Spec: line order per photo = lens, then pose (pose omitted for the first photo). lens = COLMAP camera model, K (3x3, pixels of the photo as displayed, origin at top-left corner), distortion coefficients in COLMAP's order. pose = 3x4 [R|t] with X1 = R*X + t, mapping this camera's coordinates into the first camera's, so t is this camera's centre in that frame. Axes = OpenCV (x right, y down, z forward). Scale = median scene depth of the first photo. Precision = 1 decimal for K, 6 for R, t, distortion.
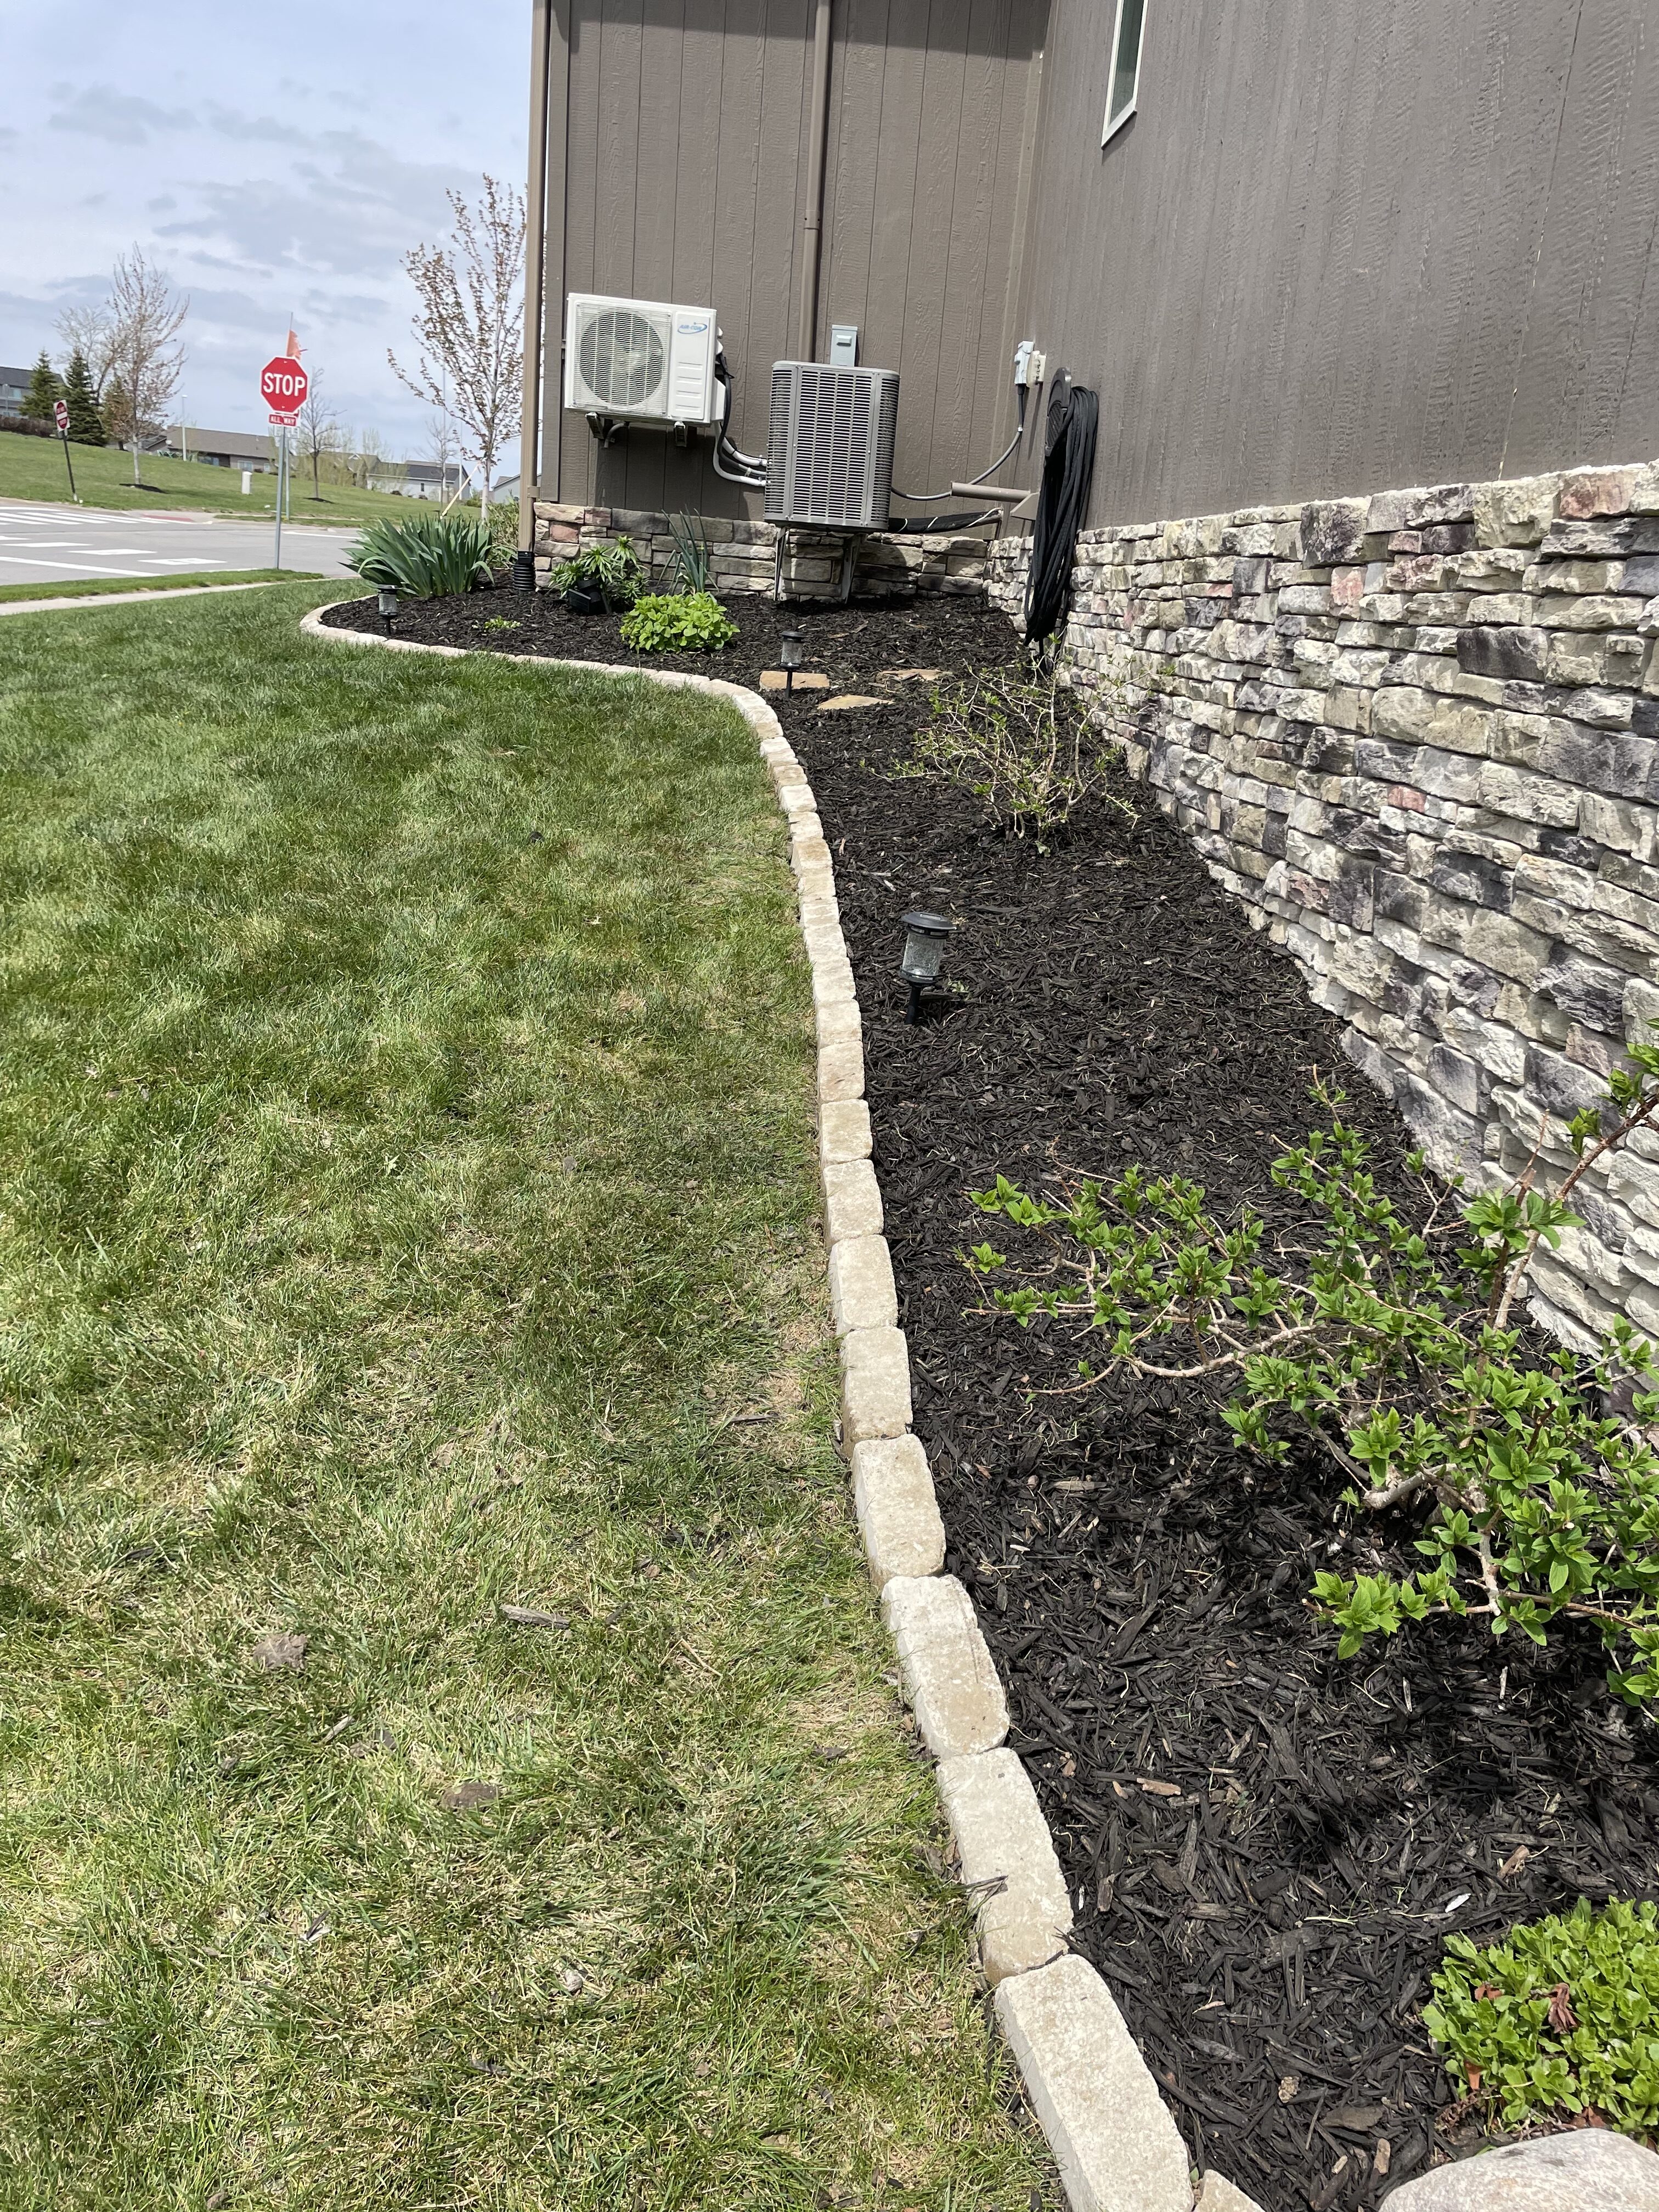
lens RADIAL K [[1636.2, 0, 829.5], [0, 1636.2, 1106.0], [0, 0, 1]] dist [0.083259, -0.112164]
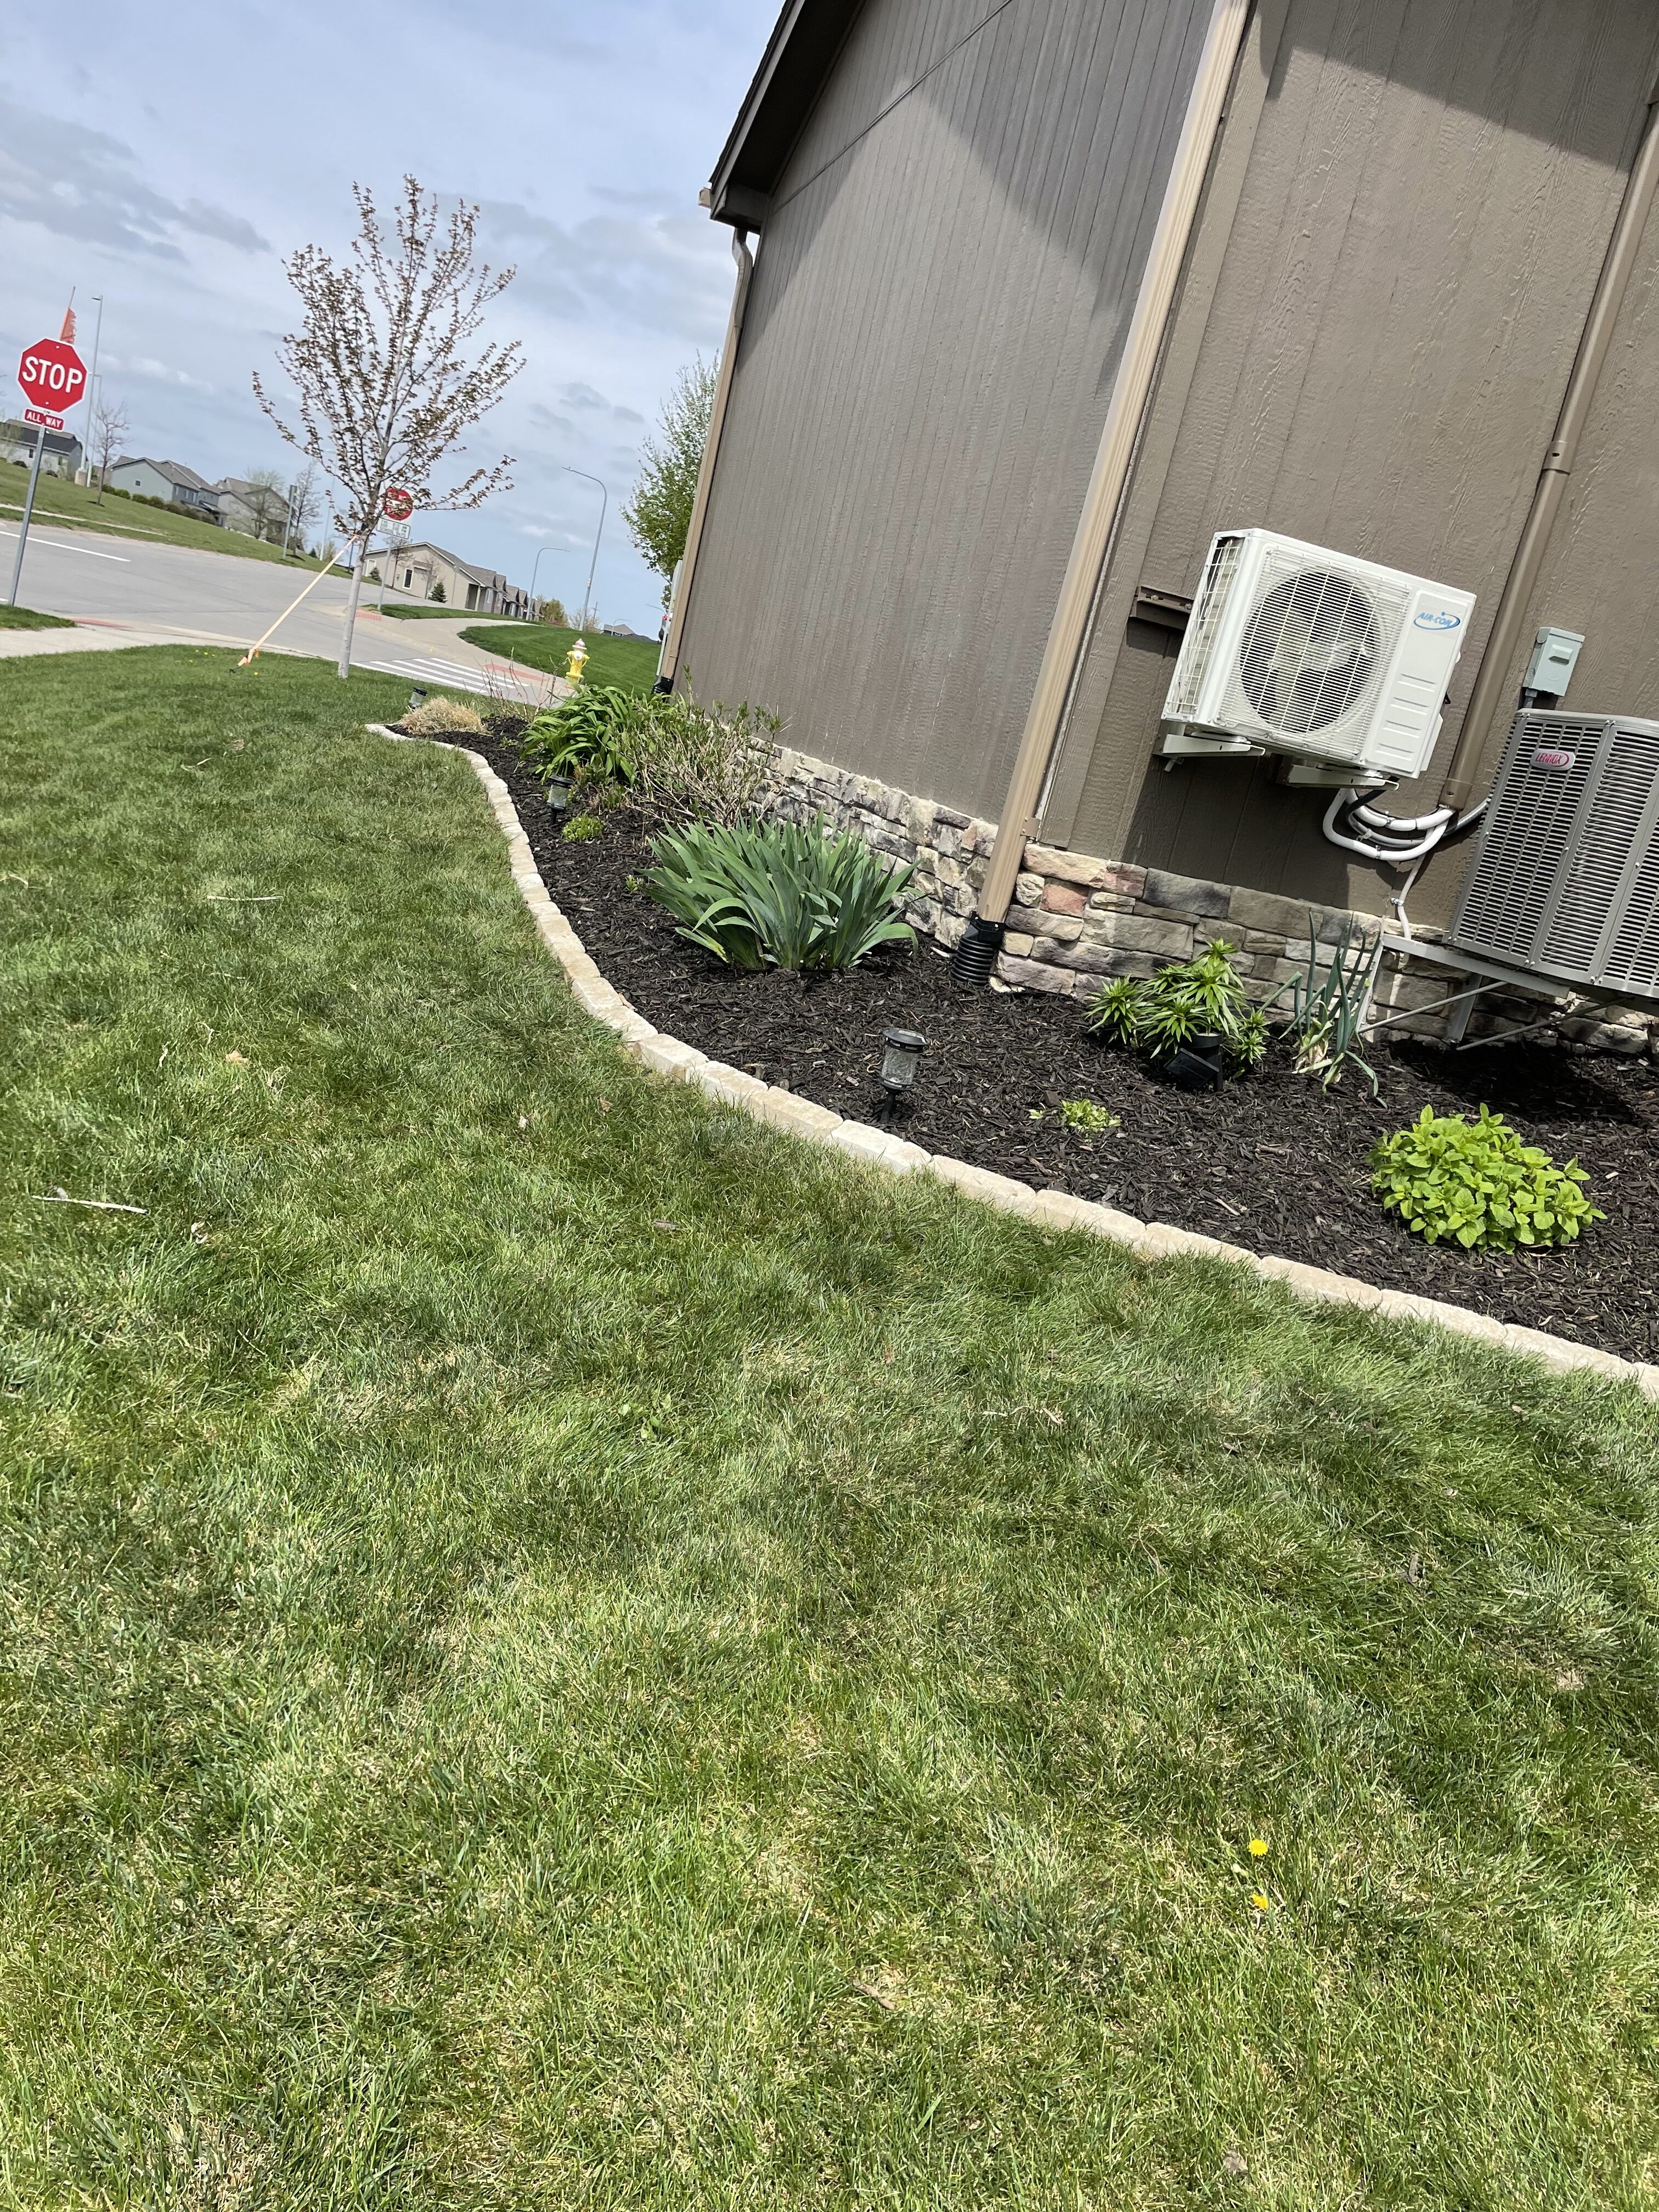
lens RADIAL K [[1636.2, 0, 829.5], [0, 1636.2, 1106.0], [0, 0, 1]] dist [0.083259, -0.112164]
pose [[0.965807, 0.085054, 0.244914, -0.374007], [-0.076450, 0.996082, -0.044442, -0.244040], [-0.247734, 0.024198, 0.968526, 0.470214]]
